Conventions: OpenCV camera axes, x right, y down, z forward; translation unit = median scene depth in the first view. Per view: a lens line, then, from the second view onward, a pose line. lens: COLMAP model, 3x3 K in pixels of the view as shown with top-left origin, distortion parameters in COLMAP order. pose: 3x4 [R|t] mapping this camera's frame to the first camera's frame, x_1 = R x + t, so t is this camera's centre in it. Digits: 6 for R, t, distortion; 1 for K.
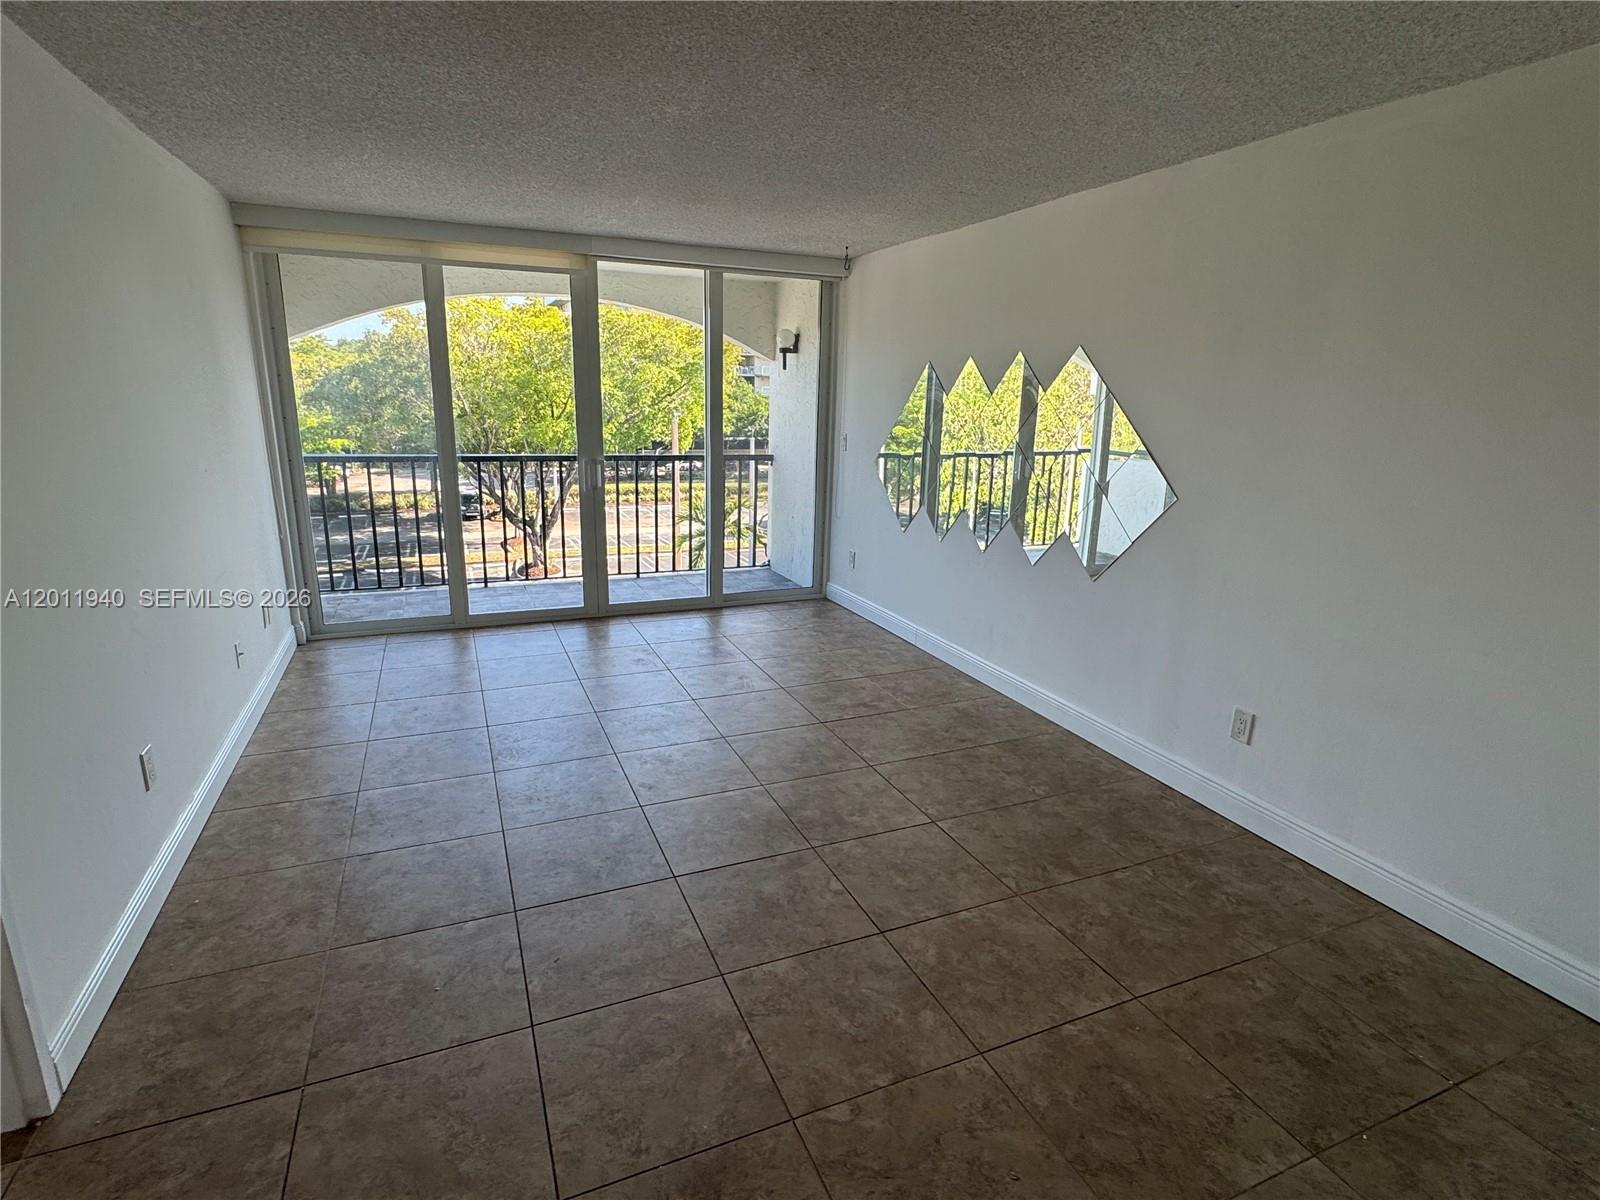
lens RADIAL K [[810.2, 0, 800.0], [0, 810.2, 600.0], [0, 0, 1]] dist [-0.010506, 0.000495]
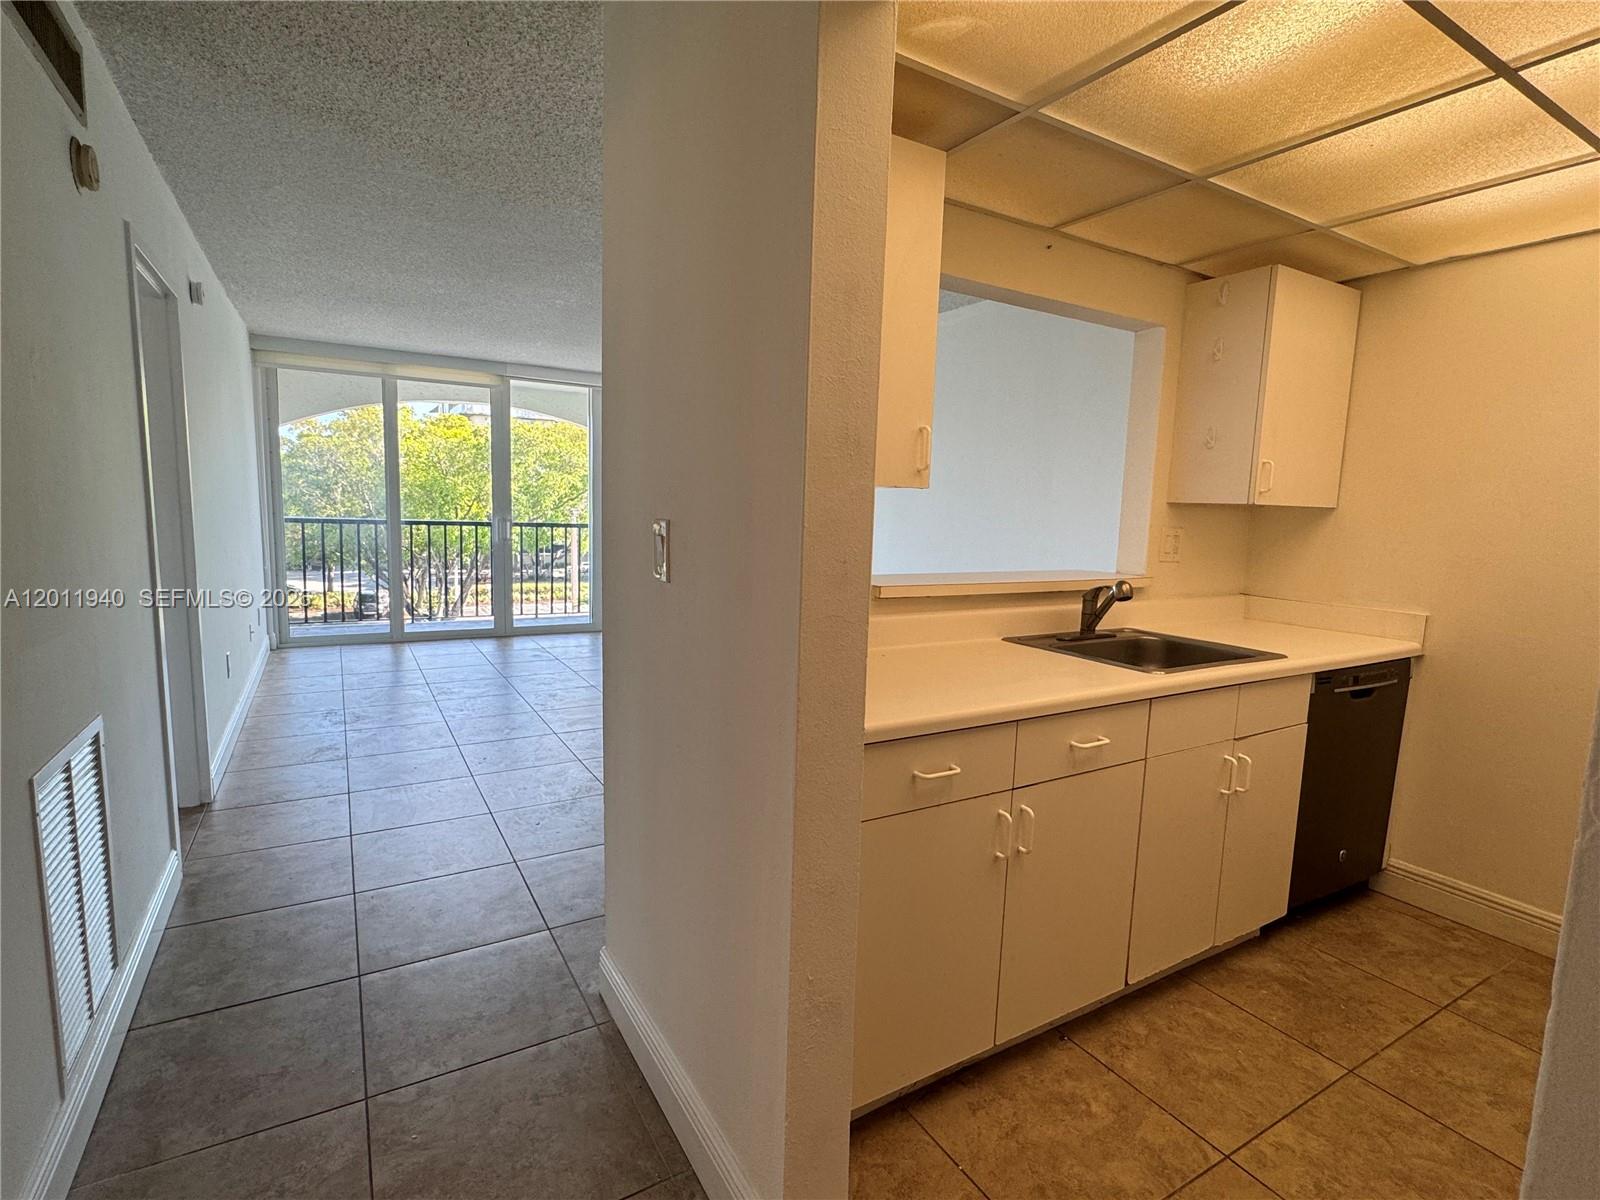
lens RADIAL K [[781.9, 0, 800.0], [0, 781.9, 600.0], [0, 0, 1]] dist [0.001235, 0.000089]
pose [[0.992096, -0.009435, 0.125123, 0.070624], [0.025094, 0.991943, -0.124173, 0.132097], [-0.122944, 0.126331, 0.984340, -0.328499]]
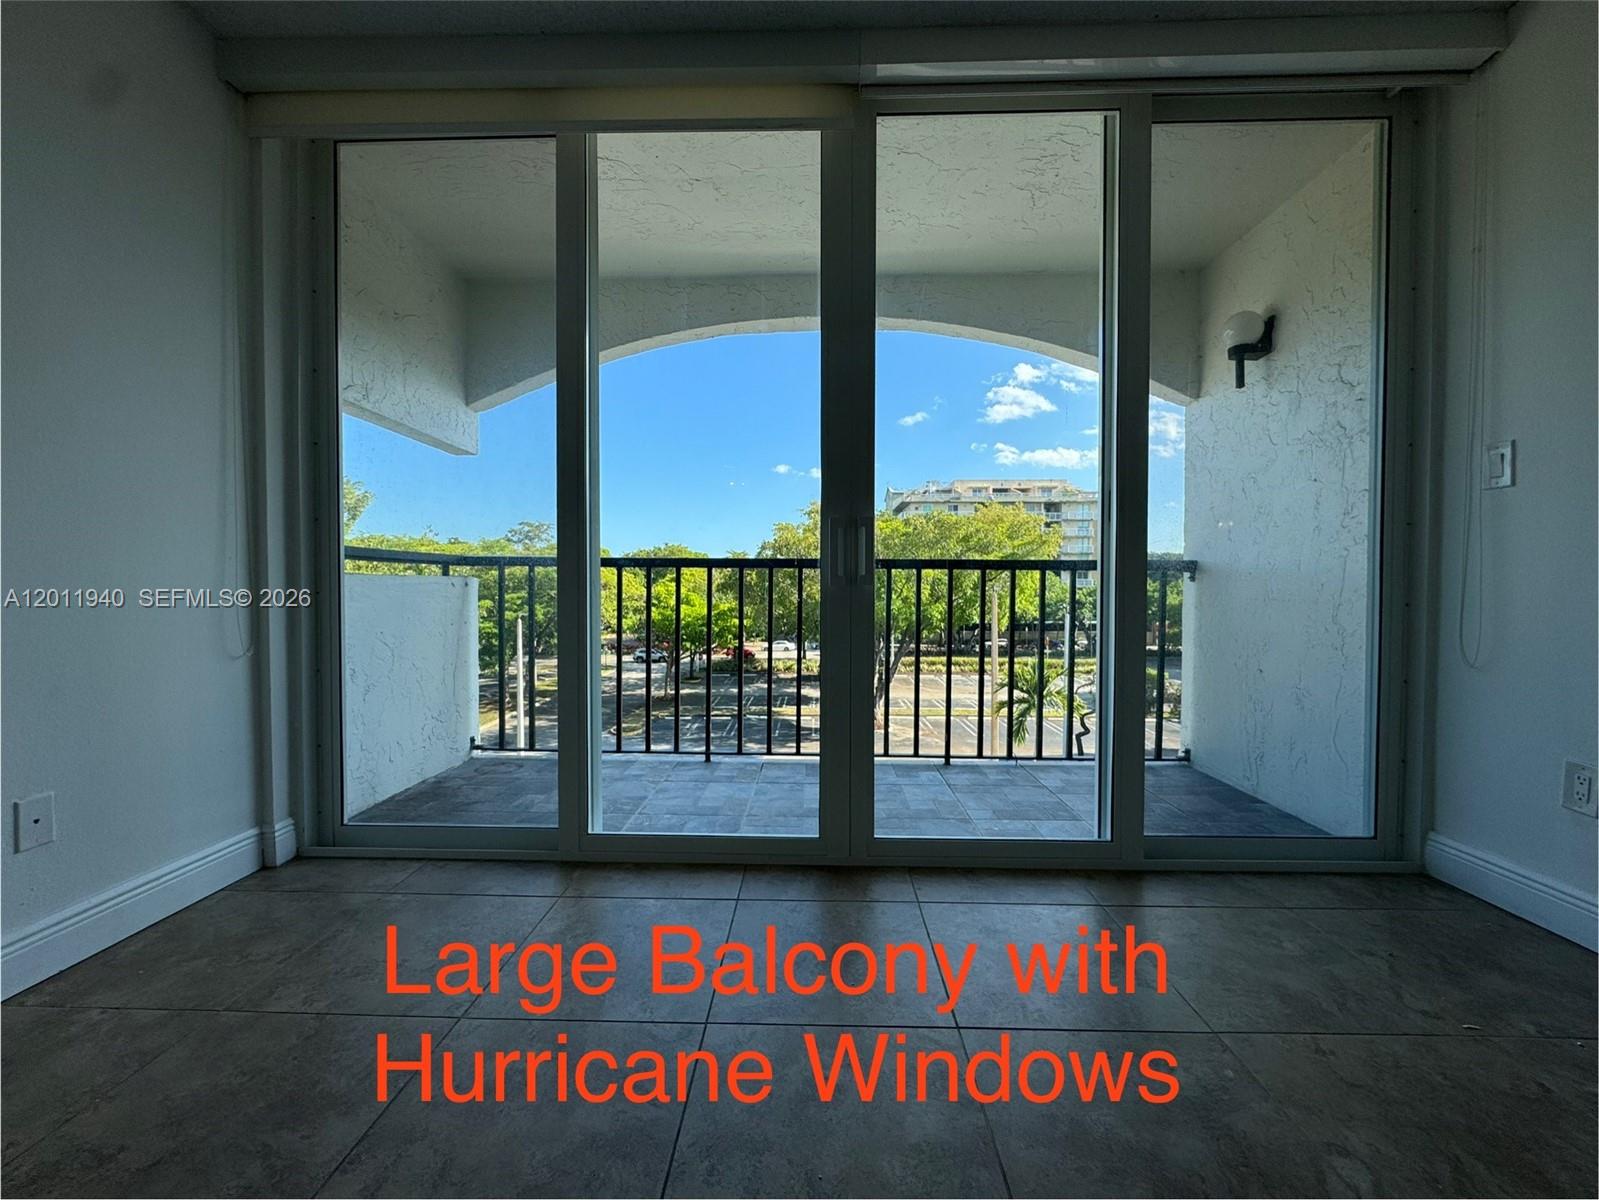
lens RADIAL K [[644.4, 0, 799.5], [0, 644.4, 600.0], [0, 0, 1]] dist [0.000917, 0.000043]
pose [[0.904472, -0.013569, -0.426317, -0.116436], [-0.085486, 0.973447, -0.212351, -0.043601], [0.417878, 0.228510, 0.879296, 0.626326]]
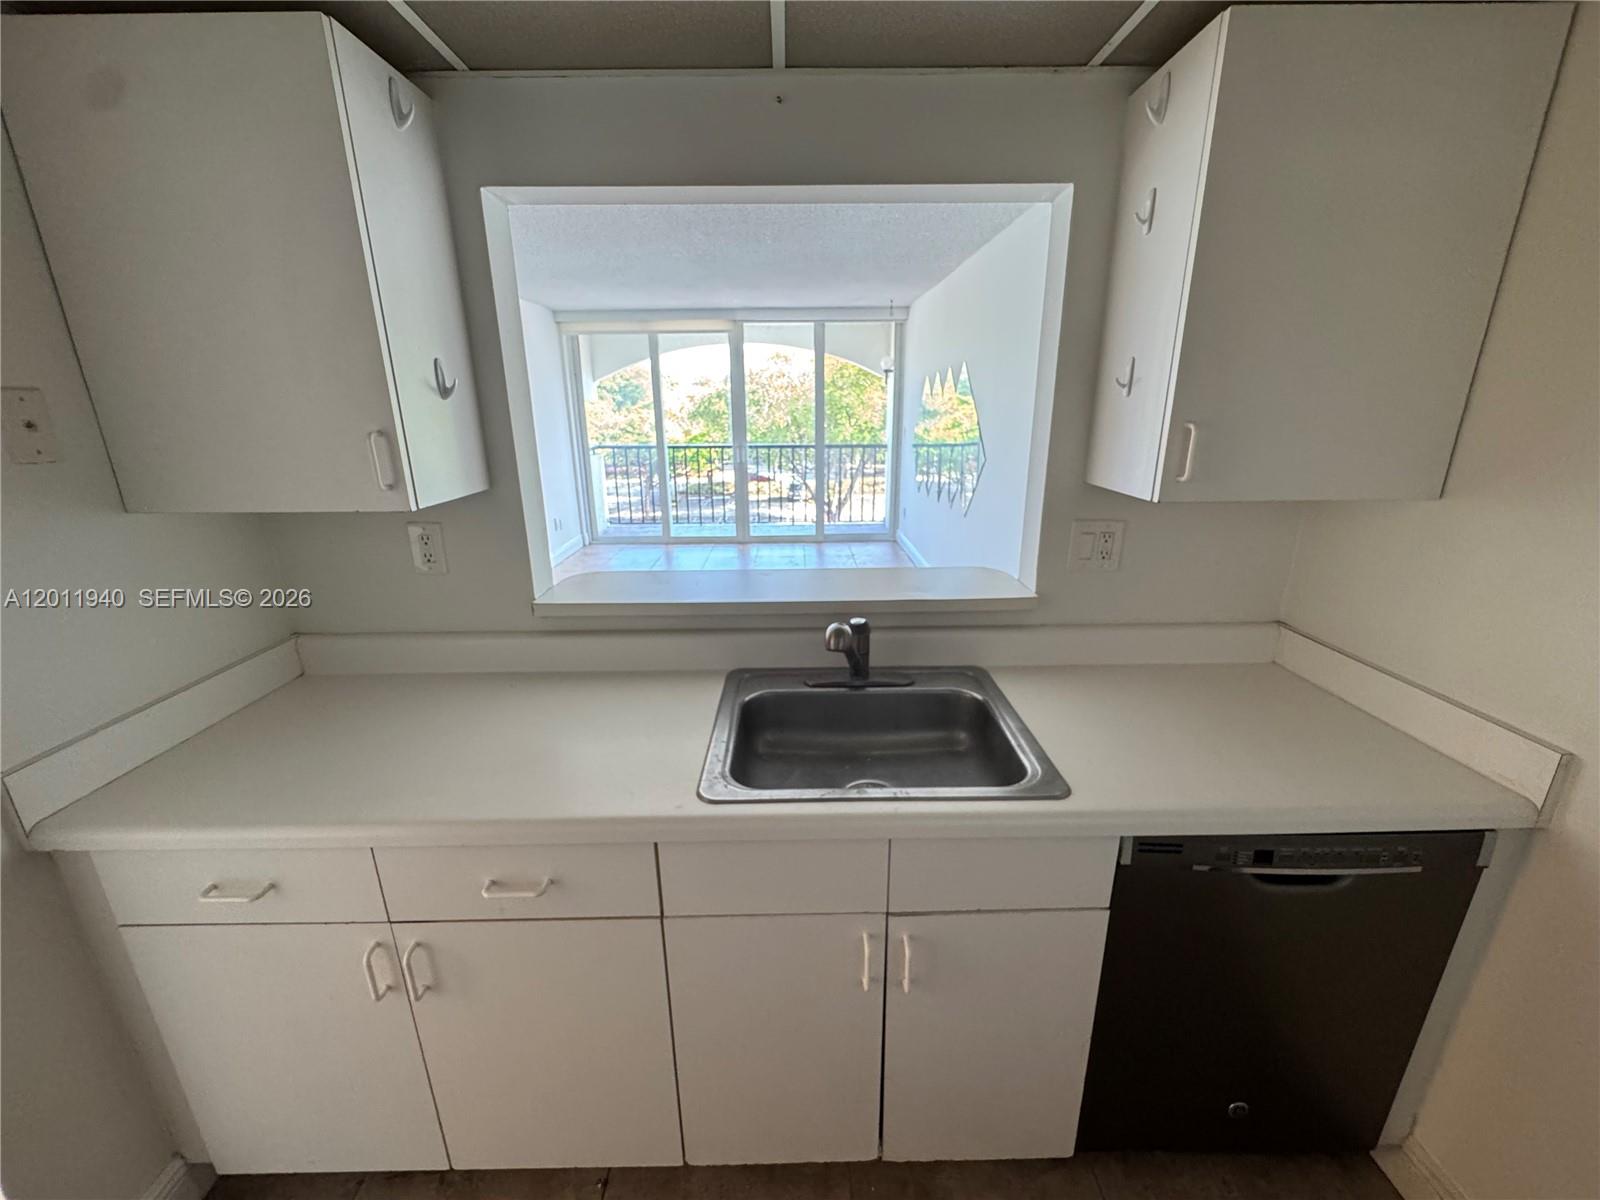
lens RADIAL K [[644.8, 0, 800.0], [0, 644.8, 600.0], [0, 0, 1]] dist [0.000917, 0.000043]
pose [[0.920535, 0.080819, -0.382209, 0.360355], [-0.064365, 0.996373, 0.055665, 0.055895], [0.385321, -0.026640, 0.922398, -0.165561]]
